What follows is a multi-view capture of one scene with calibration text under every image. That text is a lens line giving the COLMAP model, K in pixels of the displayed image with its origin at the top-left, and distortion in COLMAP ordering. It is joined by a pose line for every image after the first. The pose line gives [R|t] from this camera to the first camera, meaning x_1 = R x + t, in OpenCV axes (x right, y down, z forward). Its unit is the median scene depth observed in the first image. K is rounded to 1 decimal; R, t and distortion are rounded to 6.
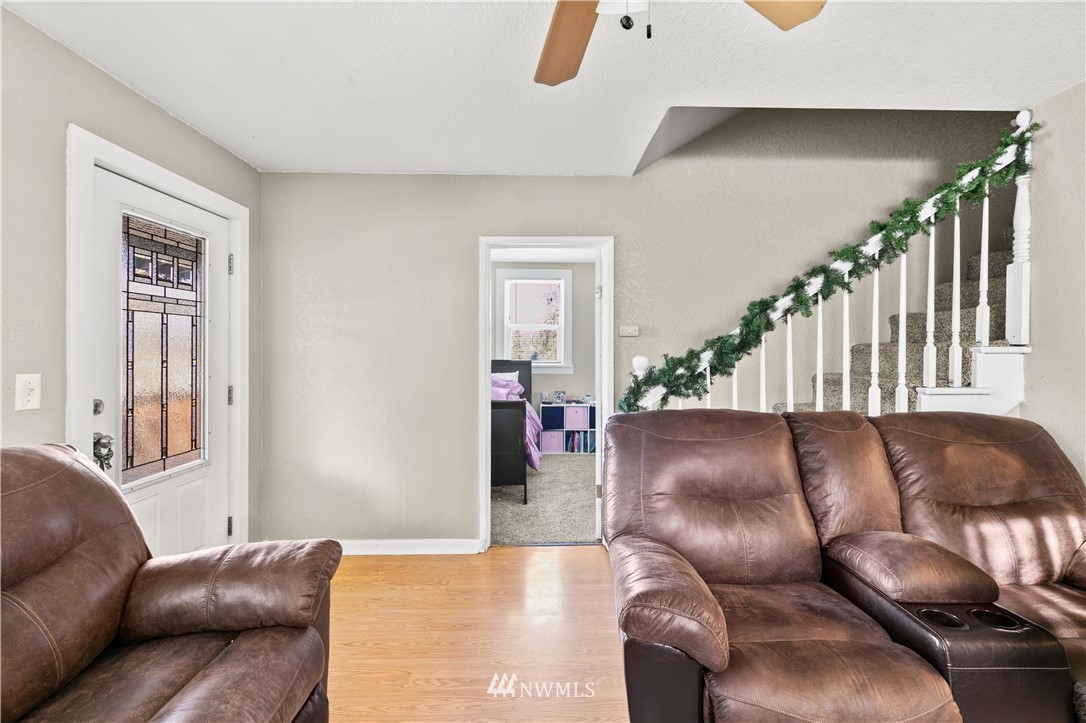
lens RADIAL K [[499.5, 0, 535.7], [0, 499.5, 356.4], [0, 0, 1]] dist [-0.000506, -0.000261]
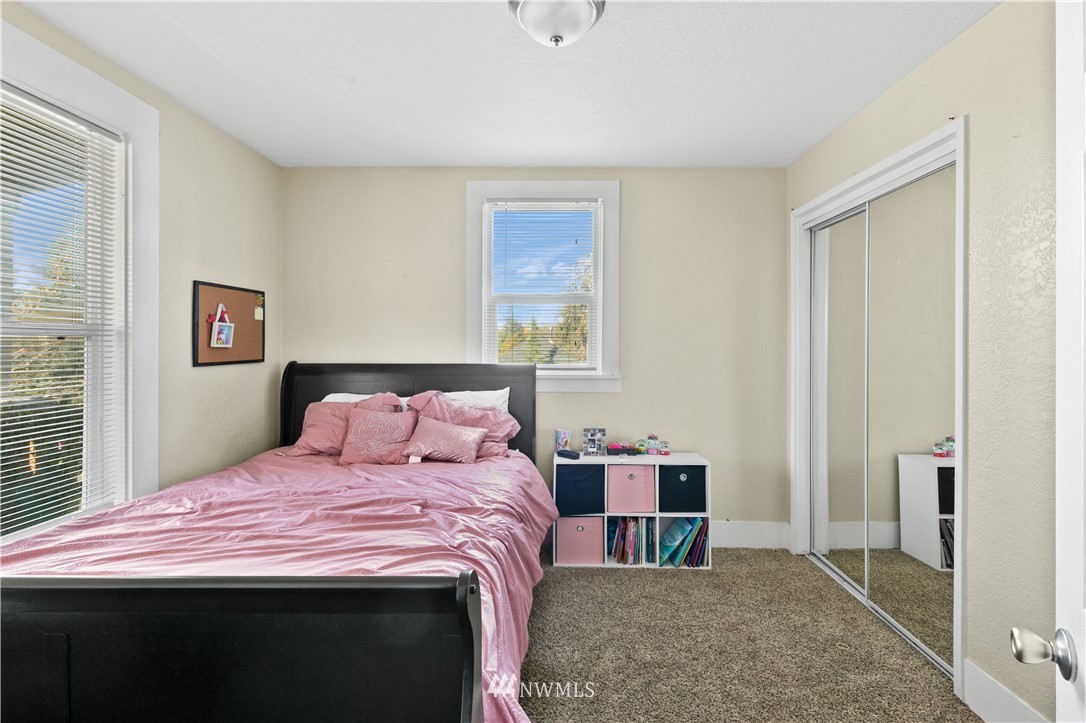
lens RADIAL K [[499.5, 0, 547.5], [0, 499.5, 350.7], [0, 0, 1]] dist [-0.000506, -0.000261]
pose [[0.999841, -0.000091, -0.017839, 0.011638], [0.000132, 0.999997, 0.002329, -0.007542], [0.017839, -0.002331, 0.999838, 0.529869]]
